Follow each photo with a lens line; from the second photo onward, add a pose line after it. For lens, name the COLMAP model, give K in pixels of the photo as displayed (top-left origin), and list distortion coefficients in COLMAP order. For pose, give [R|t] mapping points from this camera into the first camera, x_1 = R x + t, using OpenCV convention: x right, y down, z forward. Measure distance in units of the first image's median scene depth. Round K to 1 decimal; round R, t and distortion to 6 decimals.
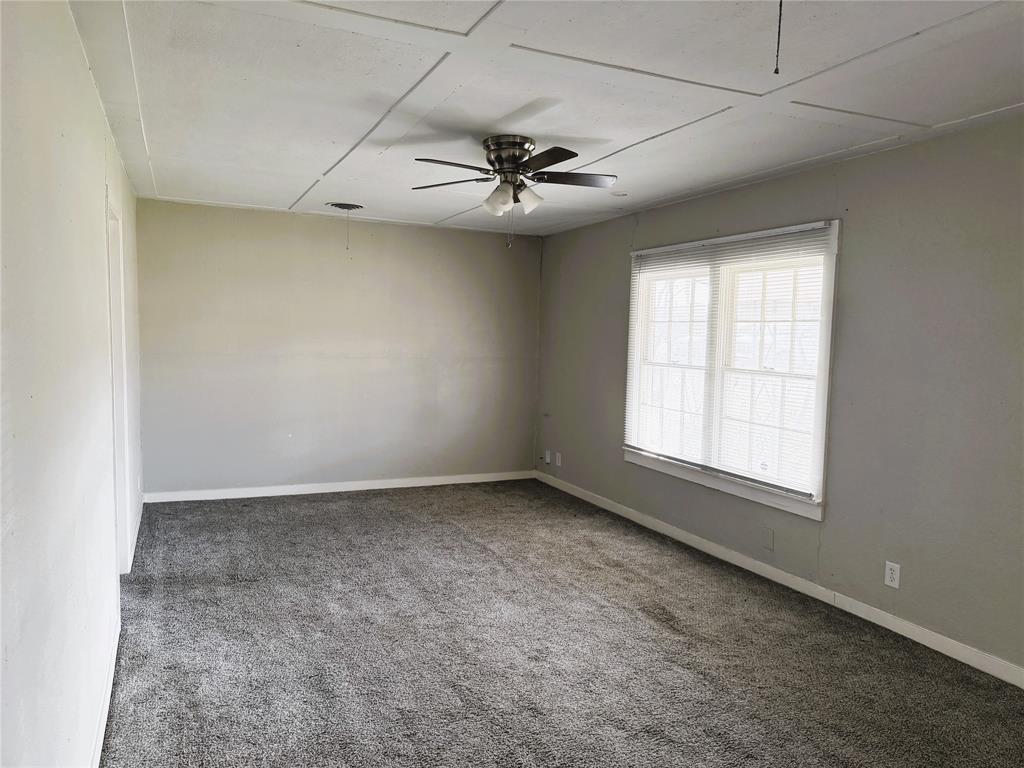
lens RADIAL K [[724.6, 0, 507.4], [0, 724.6, 387.4], [0, 0, 1]] dist [-0.004125, -0.029102]
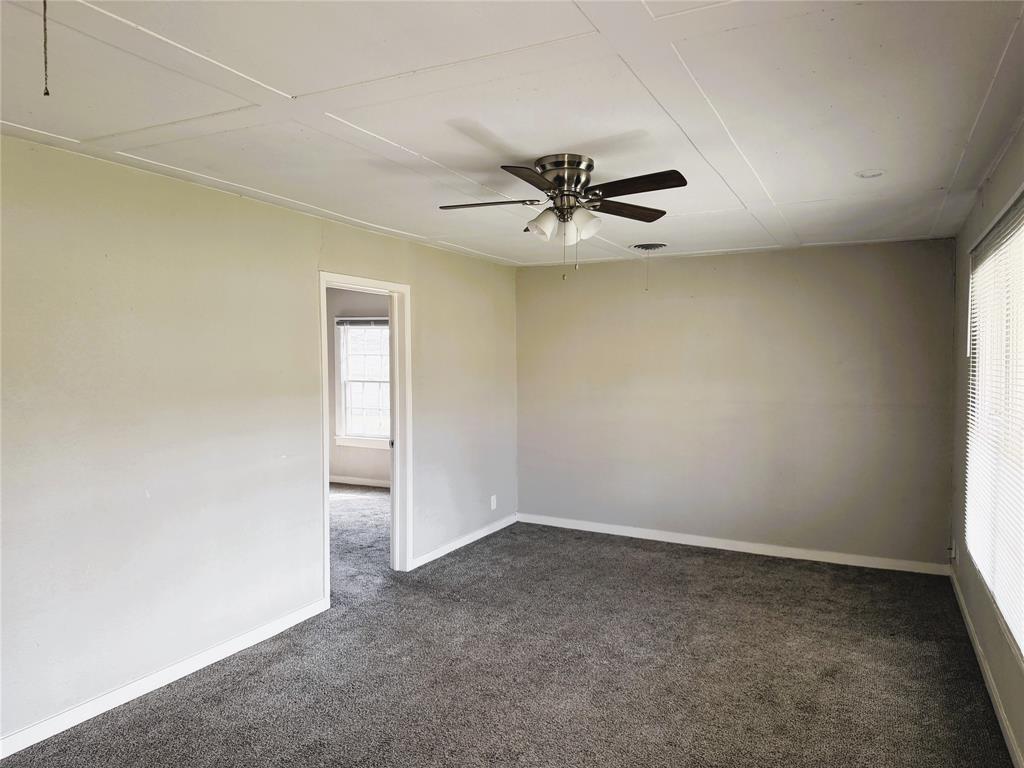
lens RADIAL K [[724.6, 0, 505.1], [0, 724.6, 378.6], [0, 0, 1]] dist [-0.004125, -0.029102]
pose [[0.656890, 0.018628, -0.753756, 0.433572], [-0.066535, 0.997227, -0.033339, -0.031361], [0.751045, 0.072051, 0.656308, 0.257495]]
